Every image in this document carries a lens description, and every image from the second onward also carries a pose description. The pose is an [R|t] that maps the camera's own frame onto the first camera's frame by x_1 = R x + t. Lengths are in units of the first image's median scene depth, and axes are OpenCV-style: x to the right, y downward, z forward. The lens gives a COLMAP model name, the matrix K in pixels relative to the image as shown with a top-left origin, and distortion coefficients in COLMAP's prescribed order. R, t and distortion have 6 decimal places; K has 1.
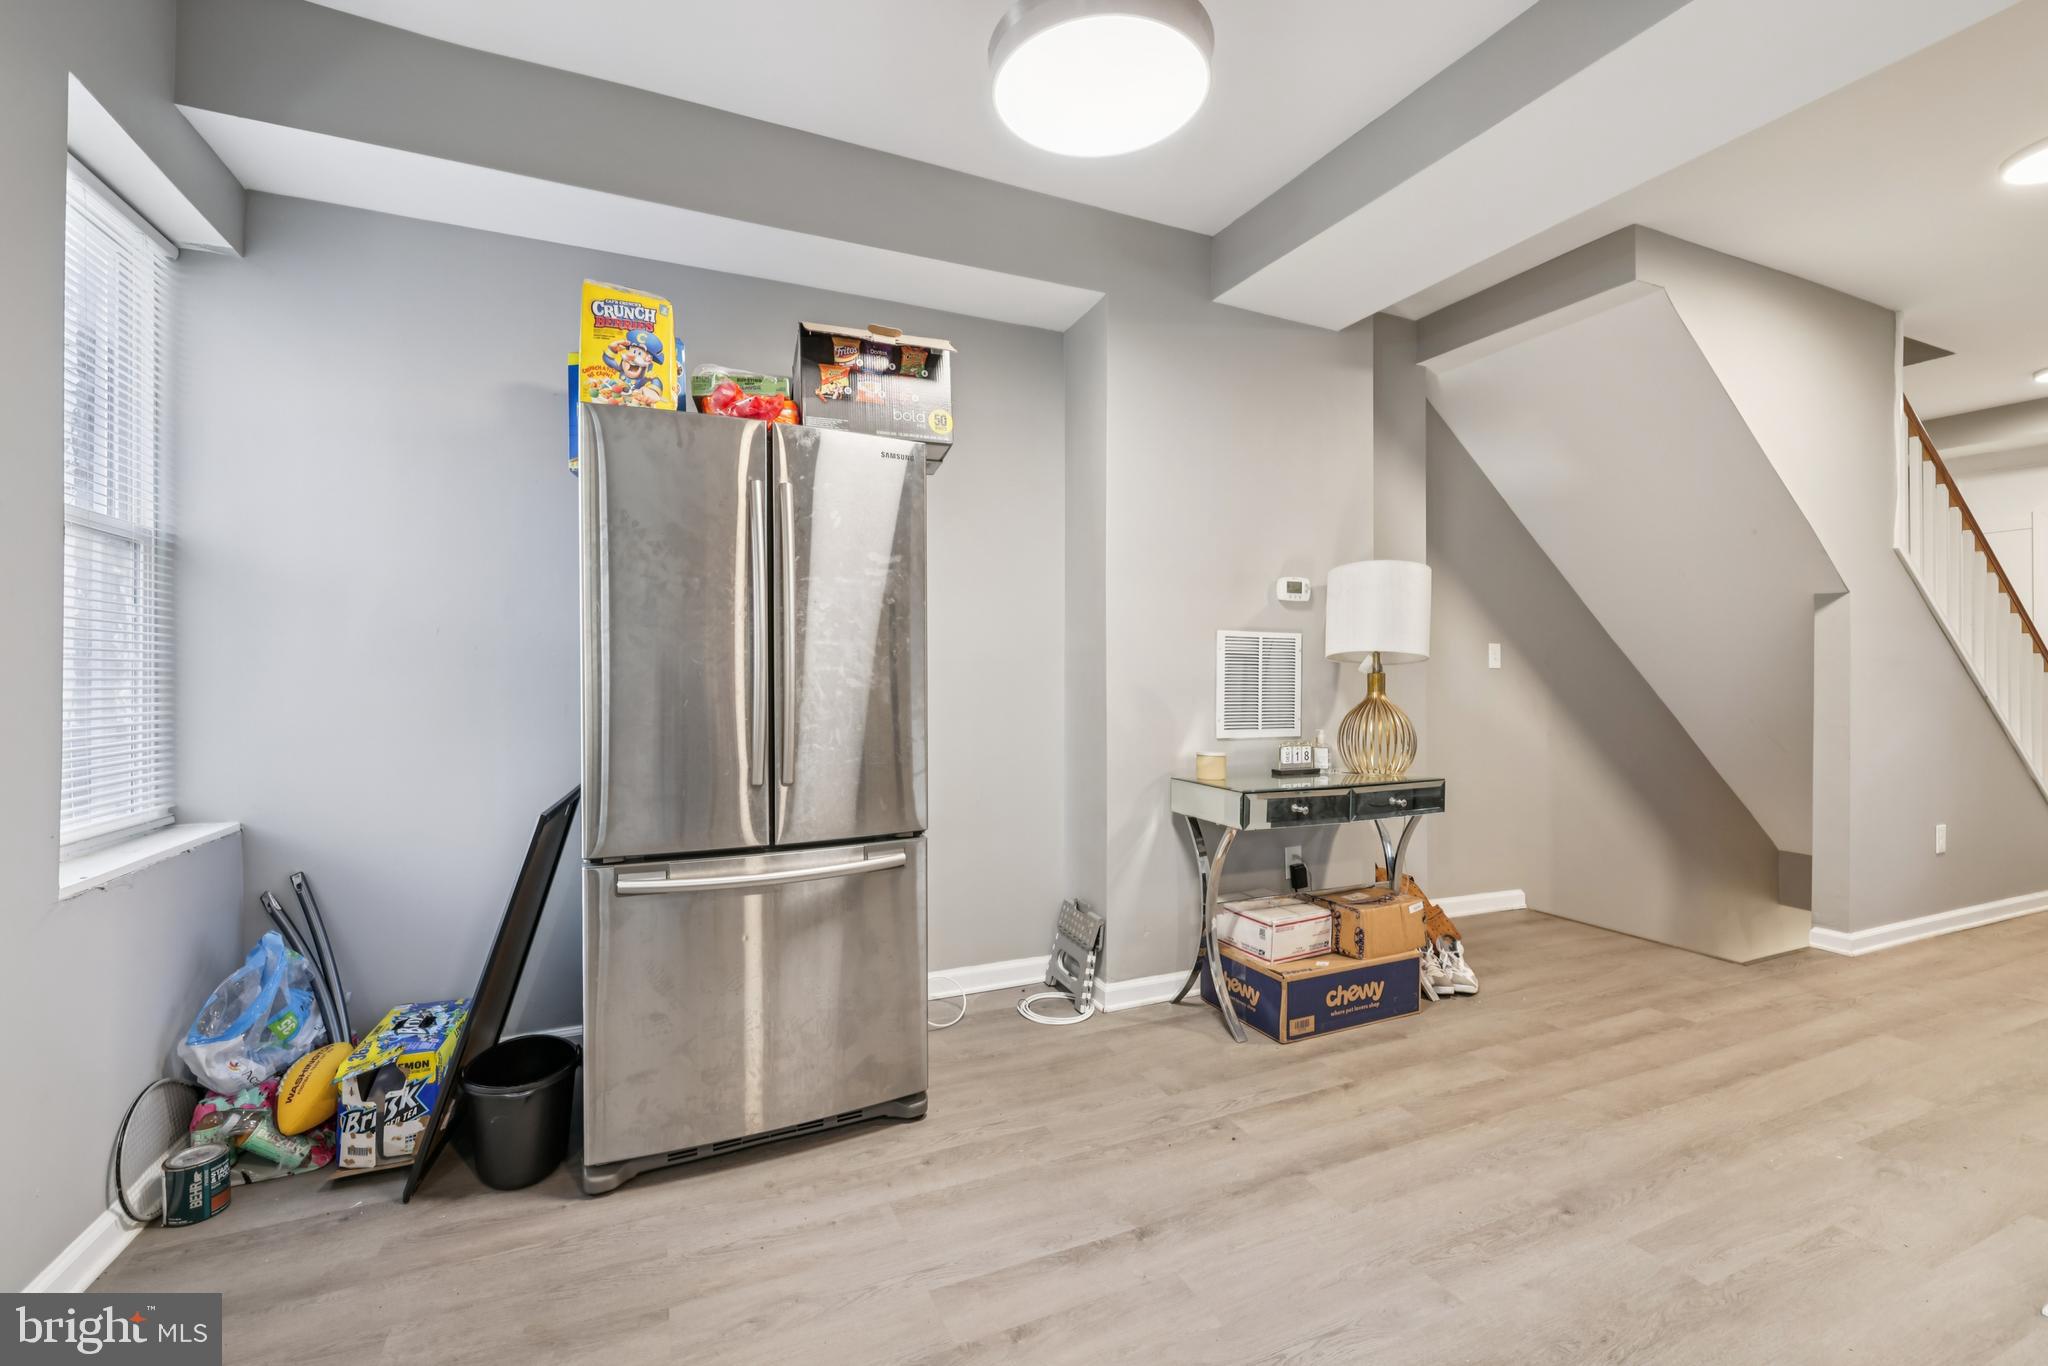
lens RADIAL K [[860.1, 0, 1014.0], [0, 860.1, 684.3], [0, 0, 1]] dist [-0.001308, 0.000231]
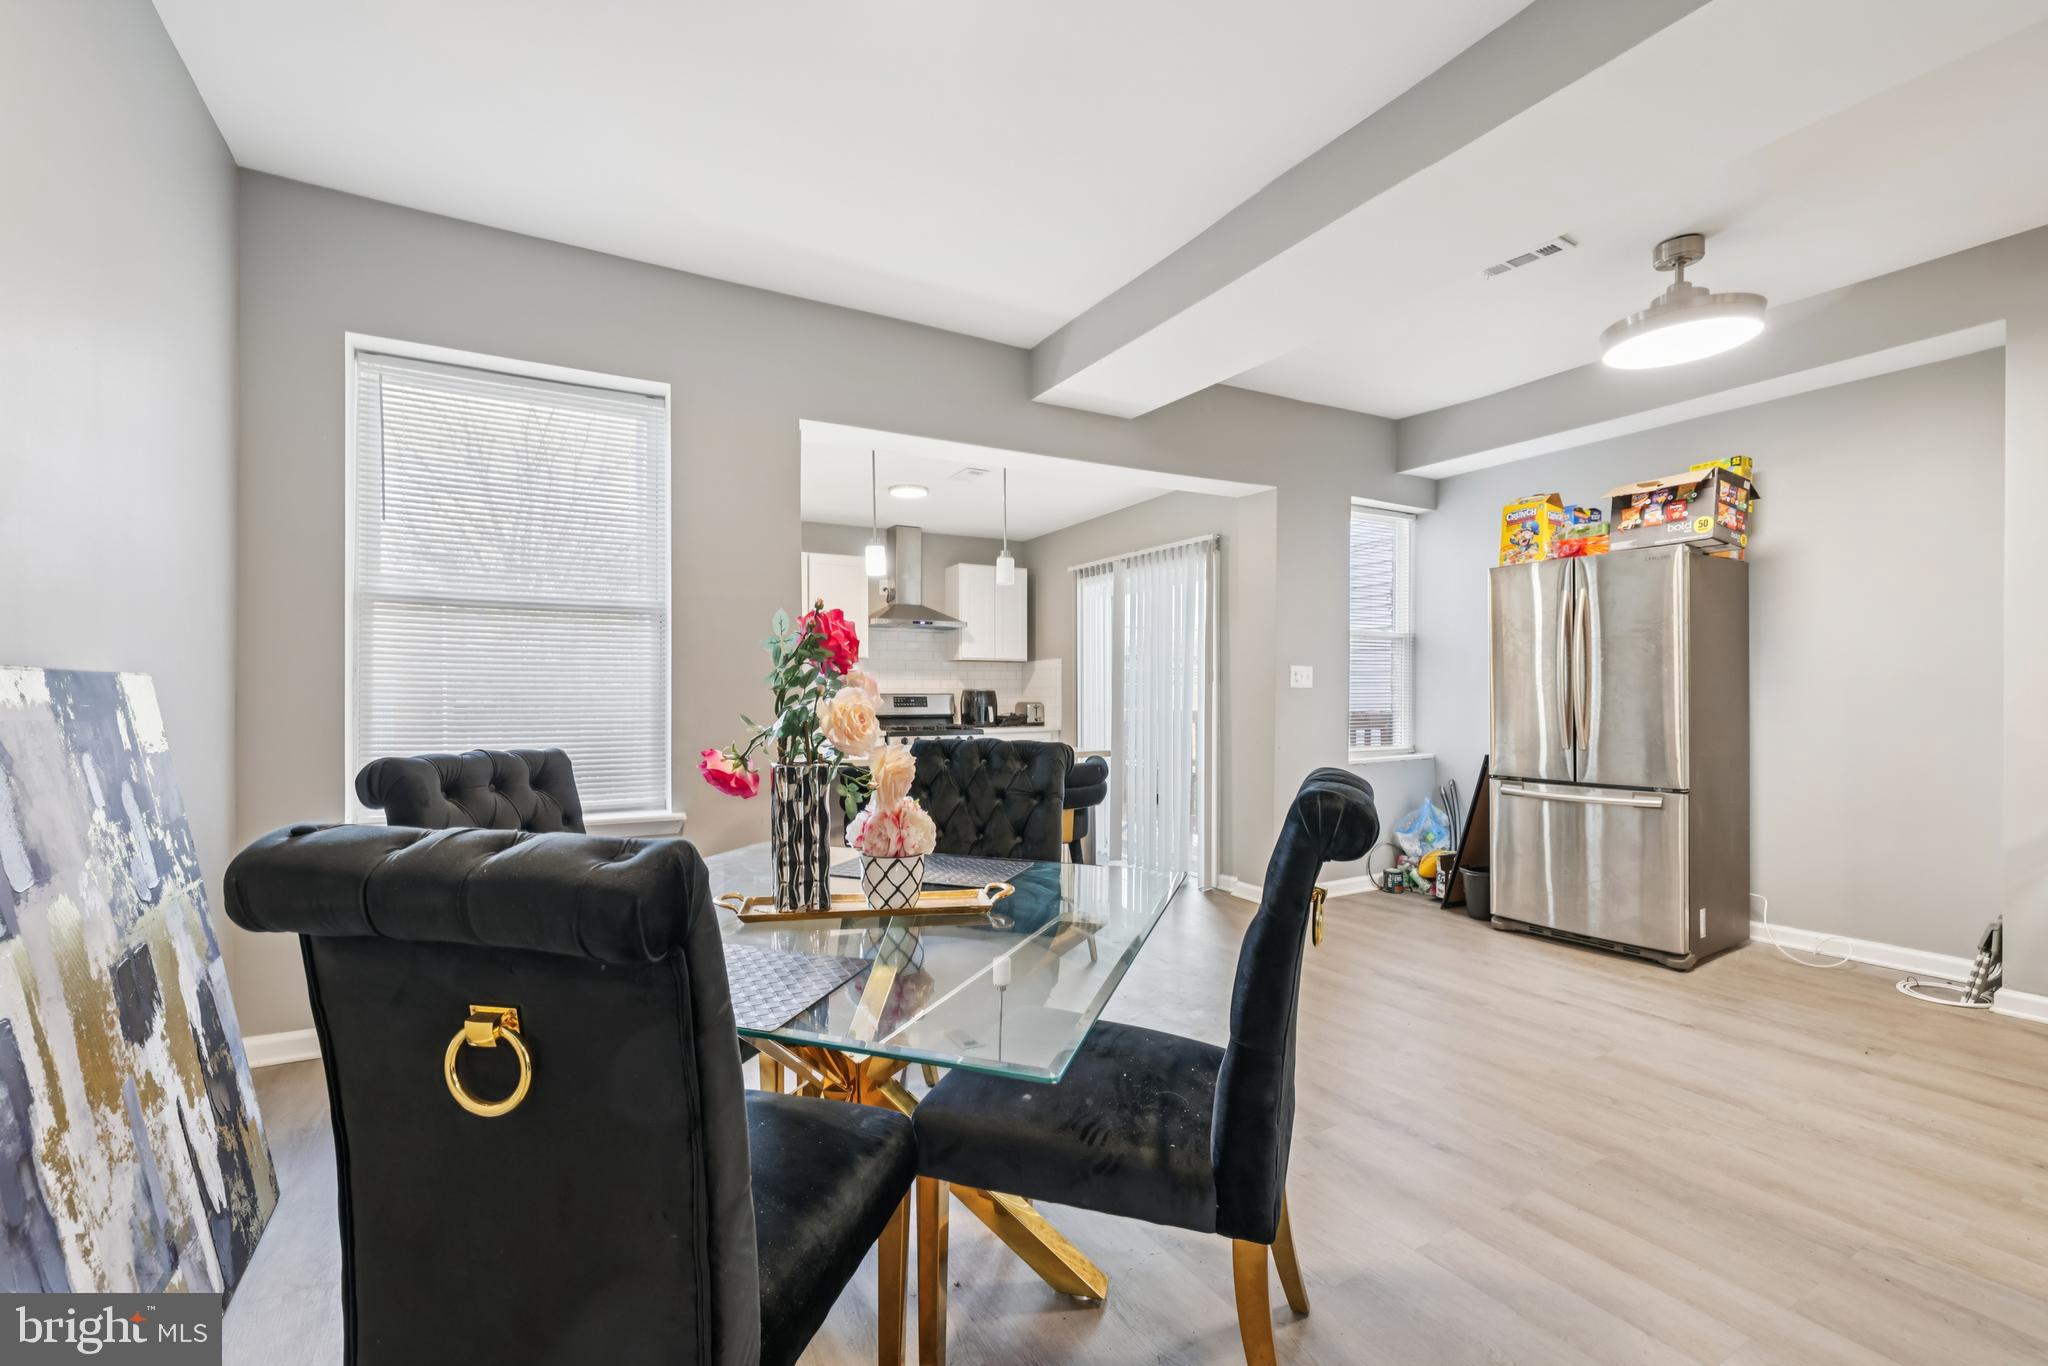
lens RADIAL K [[860.1, 0, 1014.0], [0, 860.1, 684.3], [0, 0, 1]] dist [-0.001308, 0.000231]
pose [[0.105488, -0.004645, -0.994410, 1.452175], [0.000610, 0.999989, -0.004606, -0.018577], [0.994420, -0.000121, 0.105490, -0.419706]]
